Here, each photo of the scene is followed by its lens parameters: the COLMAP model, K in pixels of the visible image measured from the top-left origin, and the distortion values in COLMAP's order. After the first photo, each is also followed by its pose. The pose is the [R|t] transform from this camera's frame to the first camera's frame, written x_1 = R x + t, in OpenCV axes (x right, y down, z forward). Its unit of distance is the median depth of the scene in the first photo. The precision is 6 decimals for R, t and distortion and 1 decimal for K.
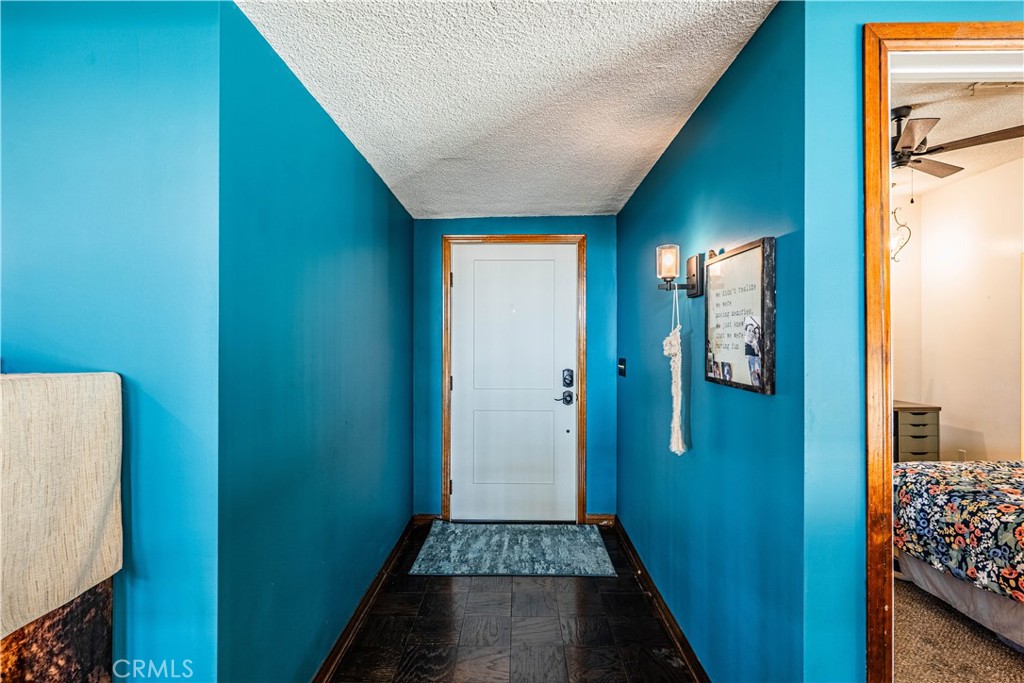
lens RADIAL K [[492.0, 0, 521.3], [0, 492.0, 338.6], [0, 0, 1]] dist [-0.001606, -0.001795]
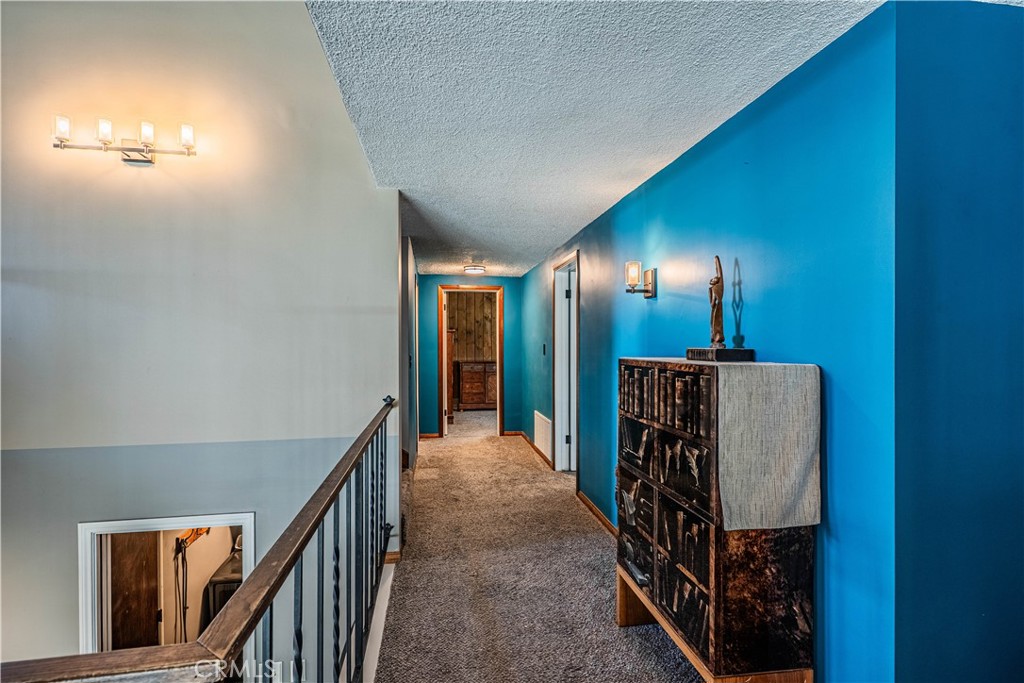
lens RADIAL K [[492.0, 0, 518.4], [0, 492.0, 343.7], [0, 0, 1]] dist [-0.001606, -0.001795]
pose [[0.156693, -0.000538, -0.987647, 0.330298], [0.006583, 0.999978, 0.000500, 0.010128], [0.987625, -0.006580, 0.156693, 0.064706]]
